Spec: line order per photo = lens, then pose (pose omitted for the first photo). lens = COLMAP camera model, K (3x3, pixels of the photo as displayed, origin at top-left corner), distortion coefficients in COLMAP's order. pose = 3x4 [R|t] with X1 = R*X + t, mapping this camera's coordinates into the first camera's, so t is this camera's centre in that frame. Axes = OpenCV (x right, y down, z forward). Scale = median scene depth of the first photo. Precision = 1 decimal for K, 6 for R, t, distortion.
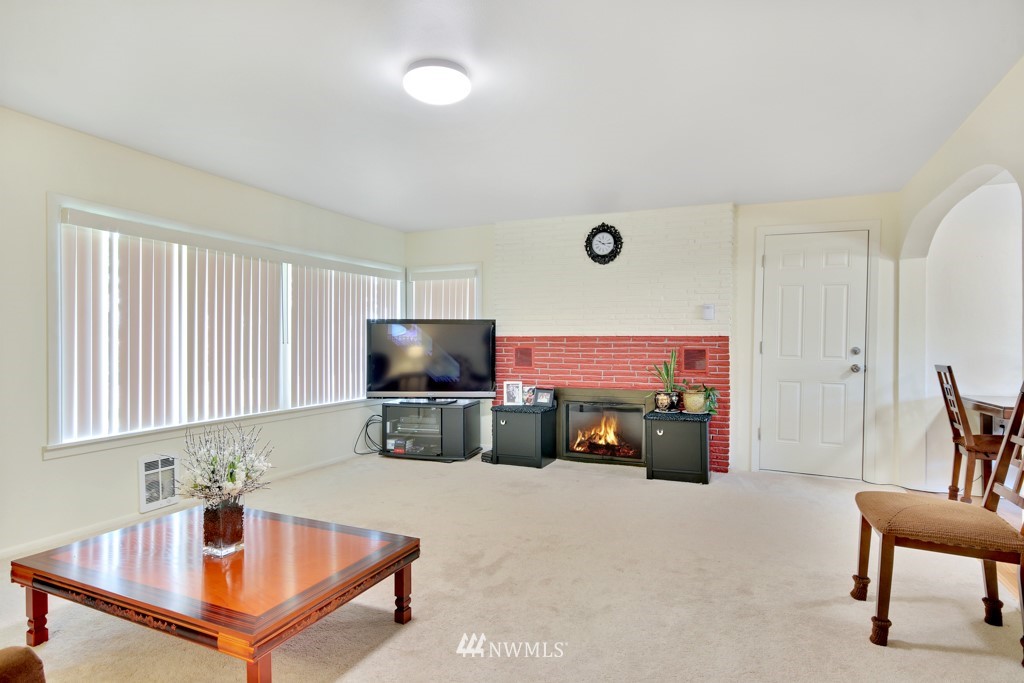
lens RADIAL K [[543.2, 0, 512.0], [0, 543.2, 341.5], [0, 0, 1]] dist [0.004030, -0.002380]
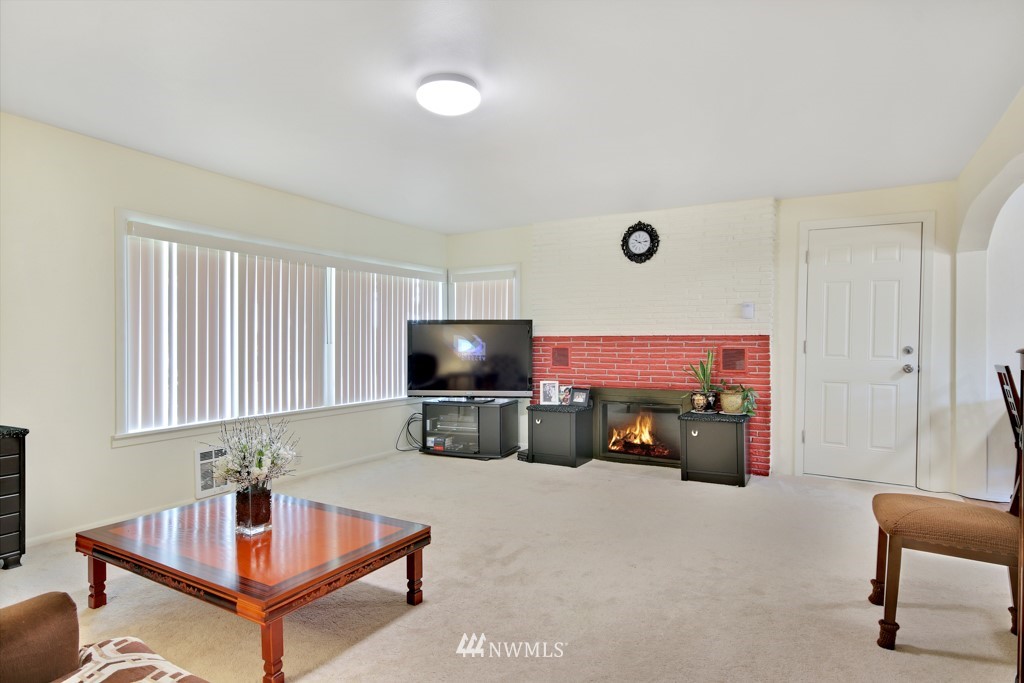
lens RADIAL K [[549.8, 0, 512.0], [0, 549.8, 341.5], [0, 0, 1]] dist [0.001338, 0.001569]
pose [[0.994665, -0.002373, -0.103127, 0.054011], [0.002224, 0.999996, -0.001563, 0.002475], [0.103130, 0.001325, 0.994667, -0.027995]]
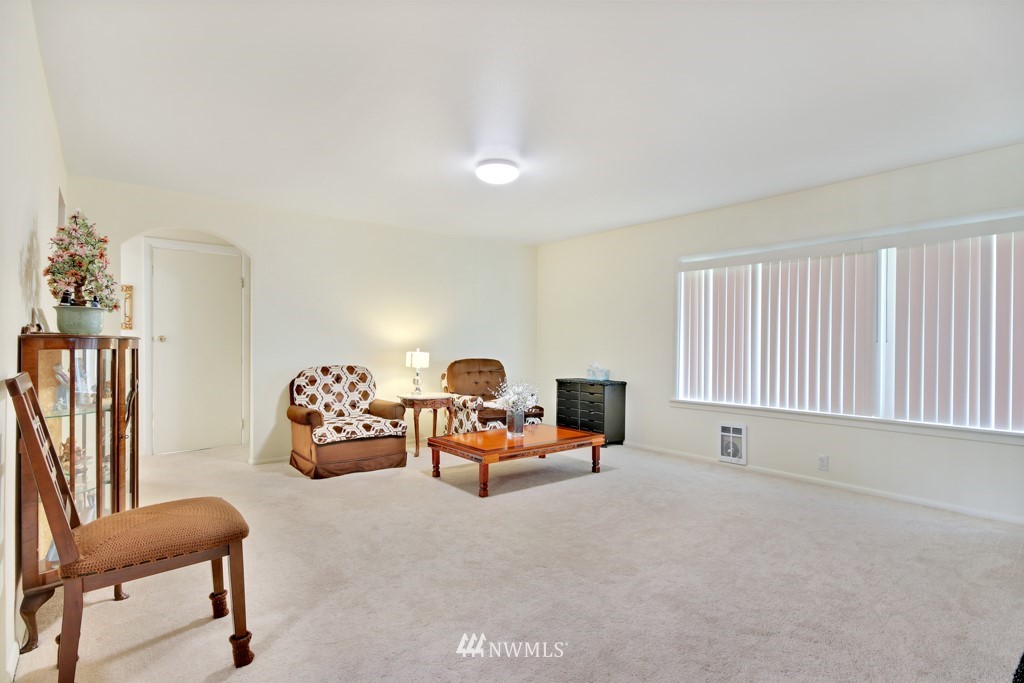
lens RADIAL K [[543.2, 0, 512.0], [0, 543.2, 341.5], [0, 0, 1]] dist [0.004030, -0.002380]
pose [[-0.481007, -0.013947, -0.876606, 0.758792], [-0.011077, 0.999890, -0.009831, 0.020988], [0.876647, 0.004981, -0.481108, 1.093554]]
